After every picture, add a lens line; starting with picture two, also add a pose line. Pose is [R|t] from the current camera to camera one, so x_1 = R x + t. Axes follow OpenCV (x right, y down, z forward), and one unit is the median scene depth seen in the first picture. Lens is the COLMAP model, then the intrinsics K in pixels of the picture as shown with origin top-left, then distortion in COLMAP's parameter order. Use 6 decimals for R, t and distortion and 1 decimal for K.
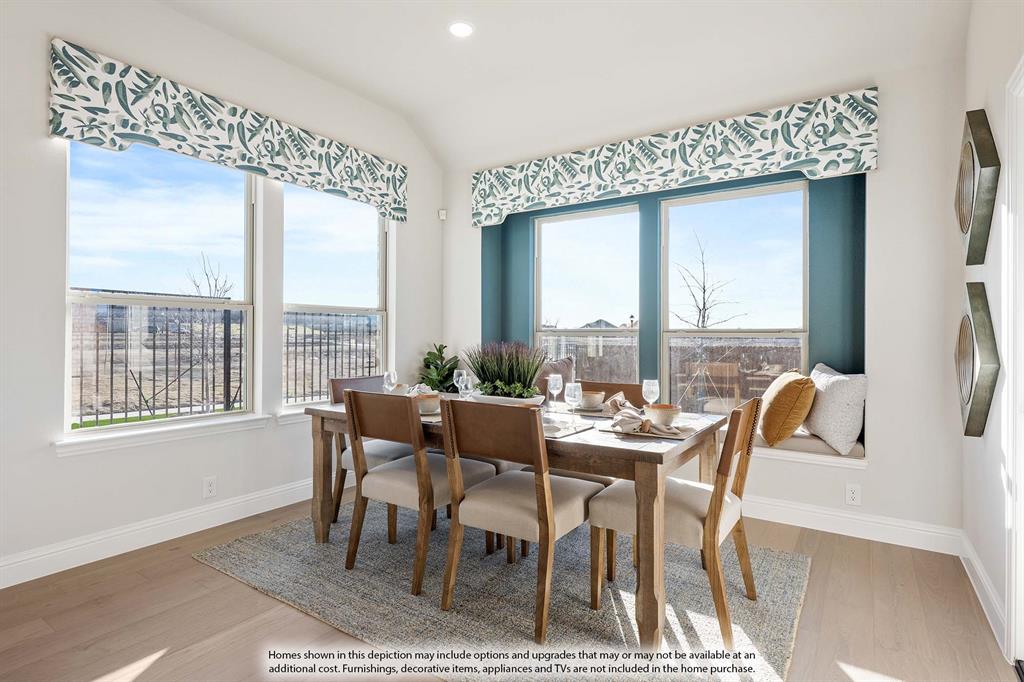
lens RADIAL K [[520.1, 0, 525.3], [0, 520.1, 335.6], [0, 0, 1]] dist [0.000154, 0.000187]
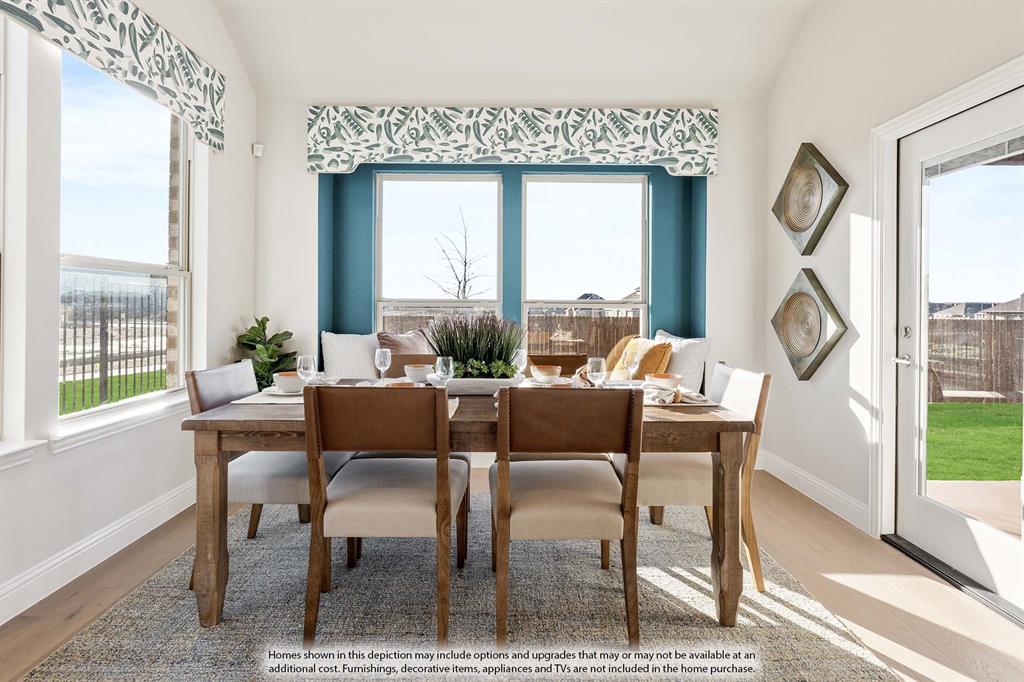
lens RADIAL K [[498.6, 0, 508.6], [0, 498.6, 306.6], [0, 0, 1]] dist [0.000347, -0.000047]
pose [[0.833506, 0.001365, 0.552509, -0.330324], [-0.003200, 0.999992, 0.002355, -0.000894], [-0.552502, -0.003731, 0.833503, 0.214676]]
